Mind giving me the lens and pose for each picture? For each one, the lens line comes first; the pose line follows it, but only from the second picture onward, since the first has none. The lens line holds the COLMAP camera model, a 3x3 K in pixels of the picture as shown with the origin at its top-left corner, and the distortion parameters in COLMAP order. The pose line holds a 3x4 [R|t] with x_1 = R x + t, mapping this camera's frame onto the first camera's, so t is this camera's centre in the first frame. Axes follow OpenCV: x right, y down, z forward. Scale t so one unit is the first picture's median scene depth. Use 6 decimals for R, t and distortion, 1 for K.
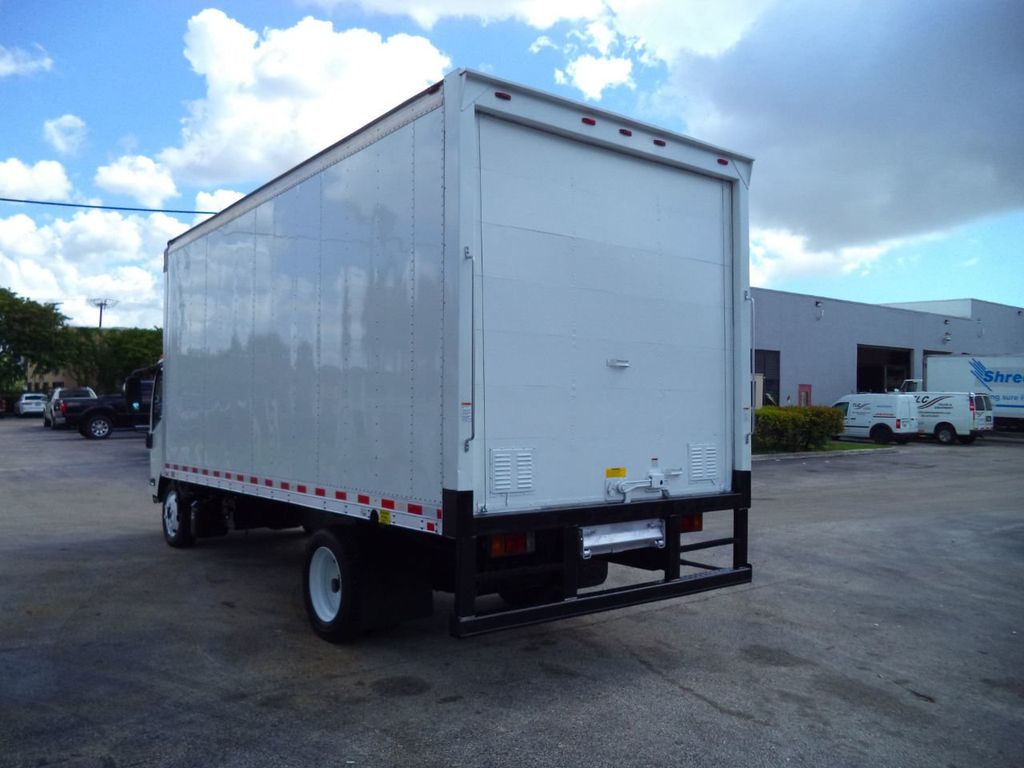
lens RADIAL K [[824.3, 0, 505.2], [0, 824.3, 386.0], [0, 0, 1]] dist [-0.015775, -0.004145]
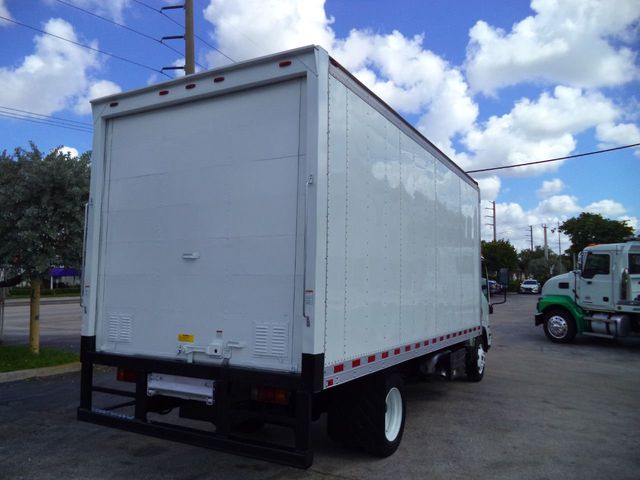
lens RADIAL K [[515.2, 0, 317.1], [0, 515.2, 240.6], [0, 0, 1]] dist [-0.015775, -0.004145]
pose [[0.400290, -0.080796, -0.912820, 0.966362], [0.021039, 0.996653, -0.078990, 0.017737], [0.916147, 0.012415, 0.400650, 0.837276]]
